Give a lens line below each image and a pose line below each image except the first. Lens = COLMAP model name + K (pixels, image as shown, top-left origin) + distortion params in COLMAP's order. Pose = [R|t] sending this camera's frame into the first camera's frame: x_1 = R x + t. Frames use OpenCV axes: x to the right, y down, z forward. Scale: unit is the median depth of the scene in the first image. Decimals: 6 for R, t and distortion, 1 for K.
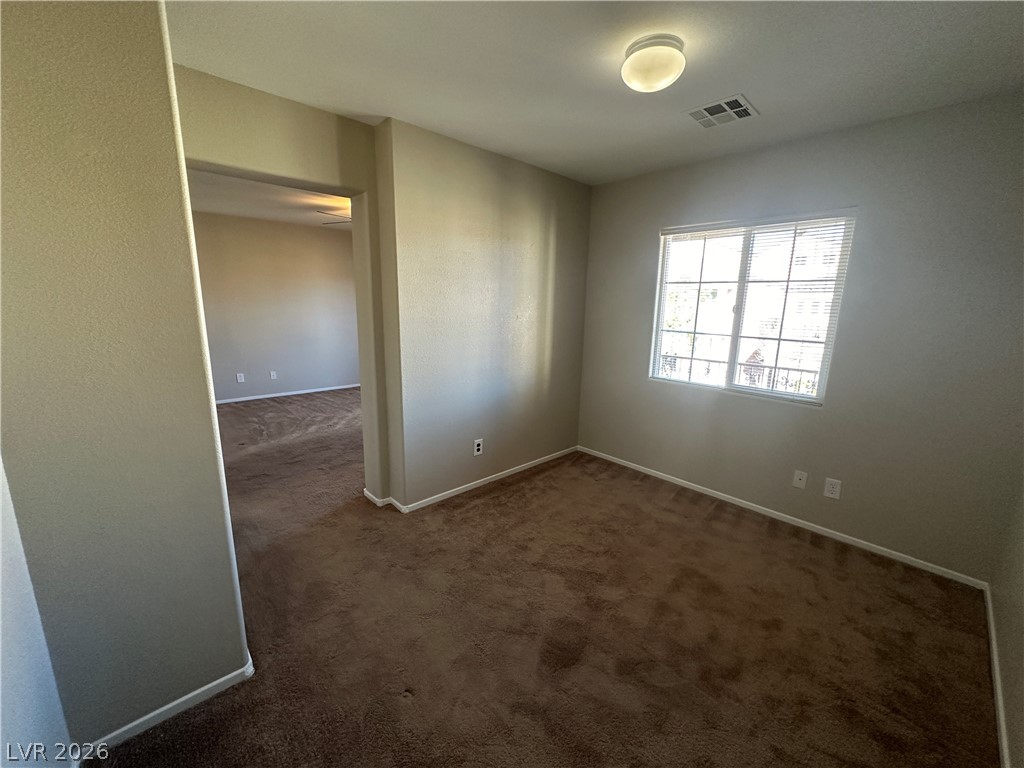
lens RADIAL K [[407.0, 0, 512.8], [0, 407.0, 383.3], [0, 0, 1]] dist [-0.001065, 0.000130]
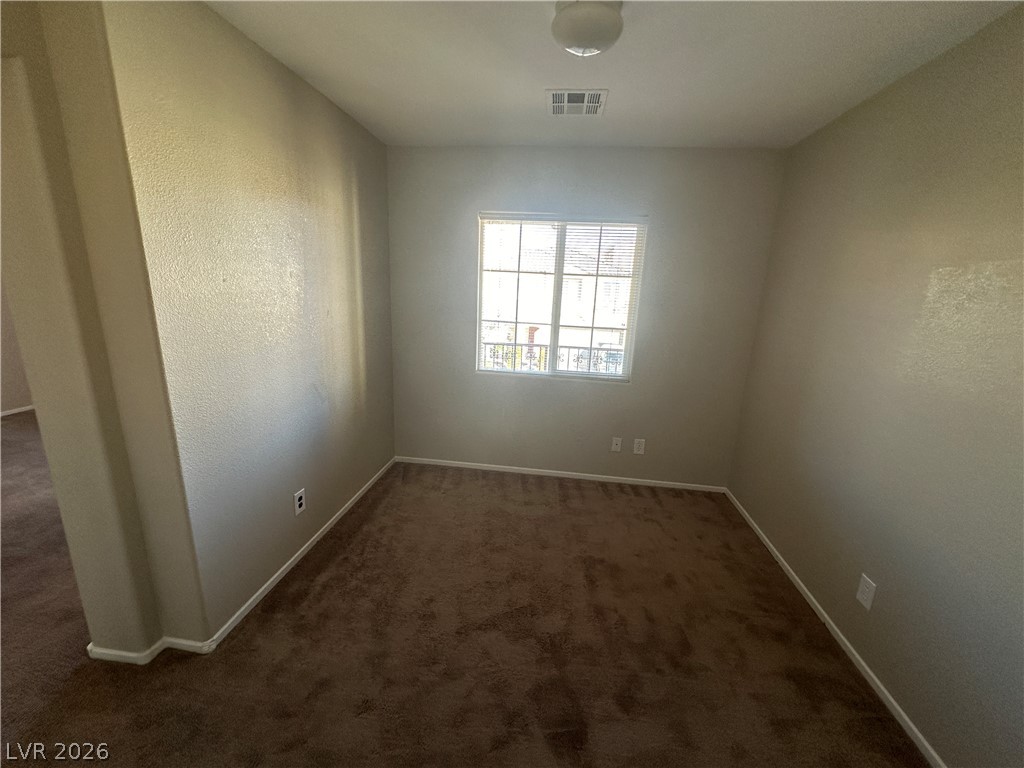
lens RADIAL K [[407.0, 0, 512.8], [0, 407.0, 383.3], [0, 0, 1]] dist [-0.001065, 0.000130]
pose [[0.769507, -0.140481, 0.622996, -0.240374], [0.100187, 0.989982, 0.099486, -0.088481], [-0.630731, -0.014139, 0.775873, 0.260078]]
